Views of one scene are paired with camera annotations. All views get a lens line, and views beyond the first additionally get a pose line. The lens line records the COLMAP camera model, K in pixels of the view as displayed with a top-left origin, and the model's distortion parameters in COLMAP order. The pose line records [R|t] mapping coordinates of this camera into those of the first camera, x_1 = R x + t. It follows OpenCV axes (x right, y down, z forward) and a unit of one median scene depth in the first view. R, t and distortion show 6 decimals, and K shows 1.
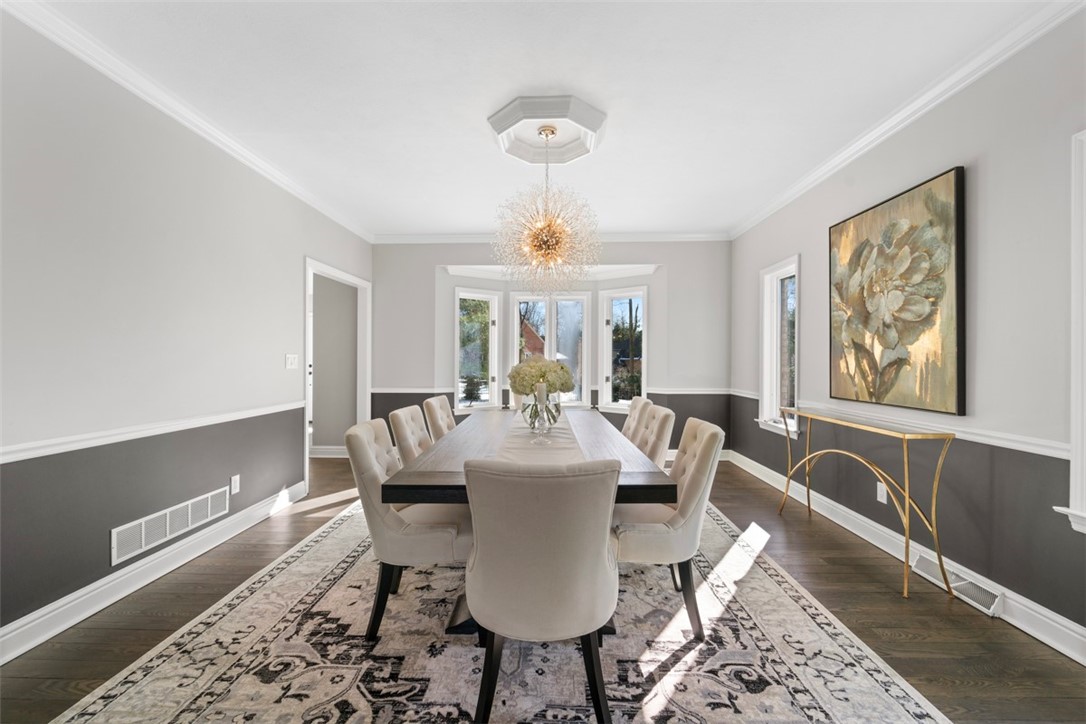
lens RADIAL K [[434.5, 0, 541.1], [0, 434.5, 360.9], [0, 0, 1]] dist [-0.001913, -0.000619]
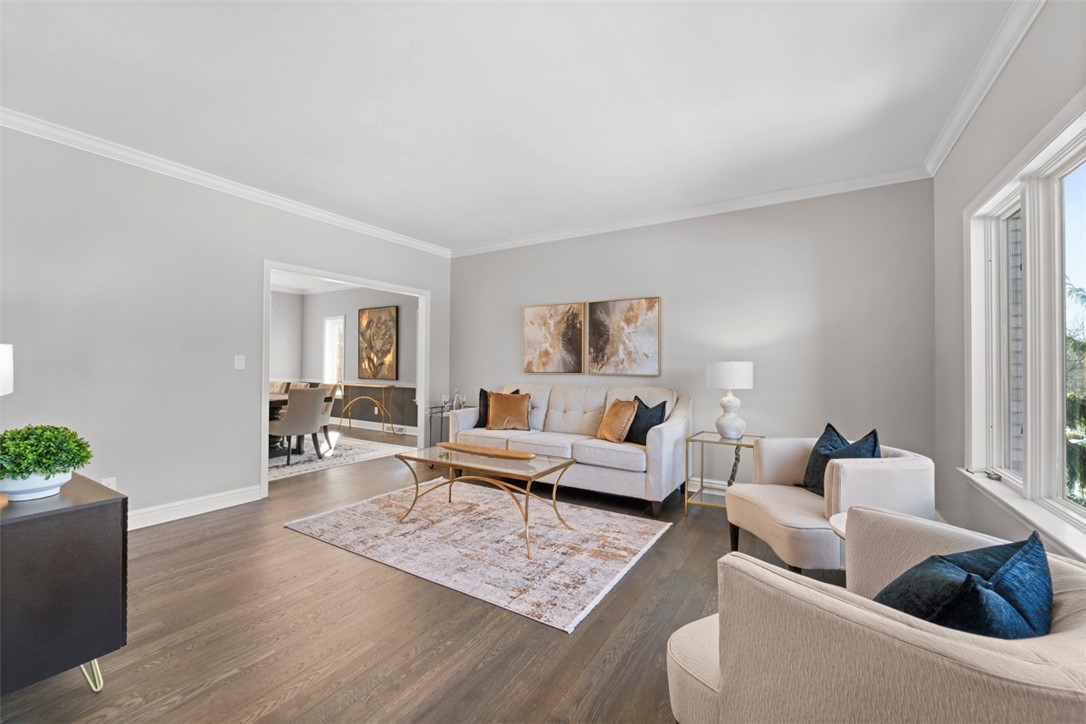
lens RADIAL K [[434.5, 0, 544.6], [0, 434.5, 360.5], [0, 0, 1]] dist [-0.001913, -0.000619]
pose [[0.499842, 0.008883, 0.866071, -1.159796], [-0.003751, 0.999960, -0.008092, -0.000574], [-0.866109, 0.000796, 0.499855, -1.413317]]
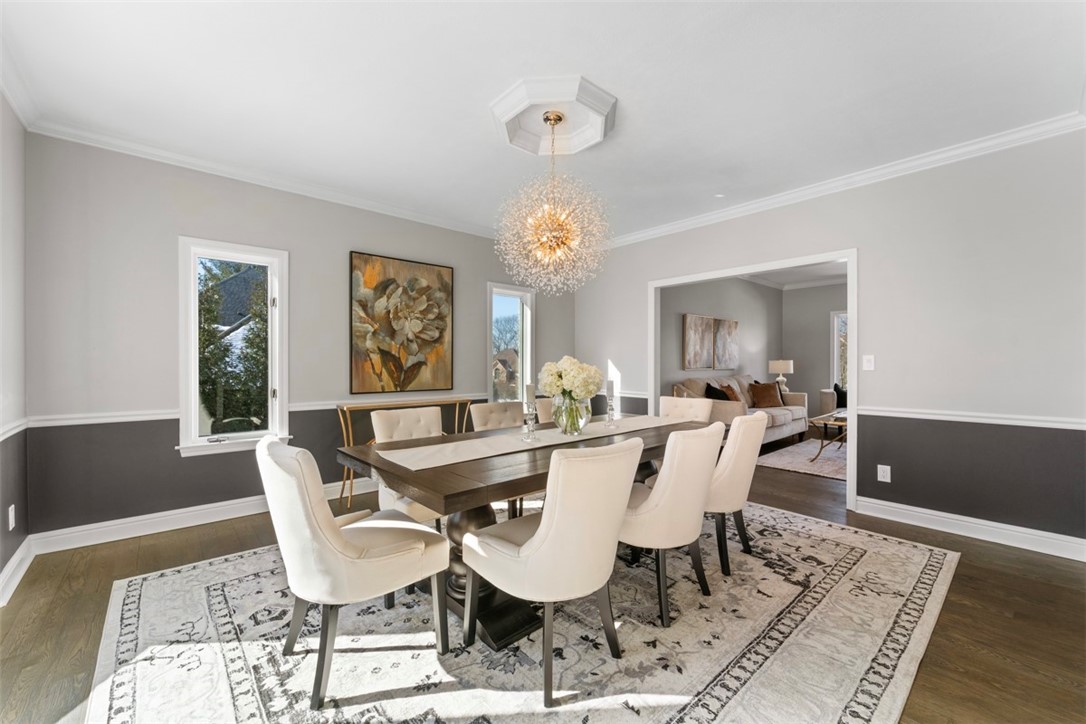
lens RADIAL K [[434.5, 0, 542.8], [0, 434.5, 362.7], [0, 0, 1]] dist [-0.001913, -0.000619]
pose [[-0.681858, 0.001287, 0.731484, -0.696466], [0.002185, 0.999998, 0.000277, -0.000293], [-0.731481, 0.001787, -0.681859, 1.754221]]
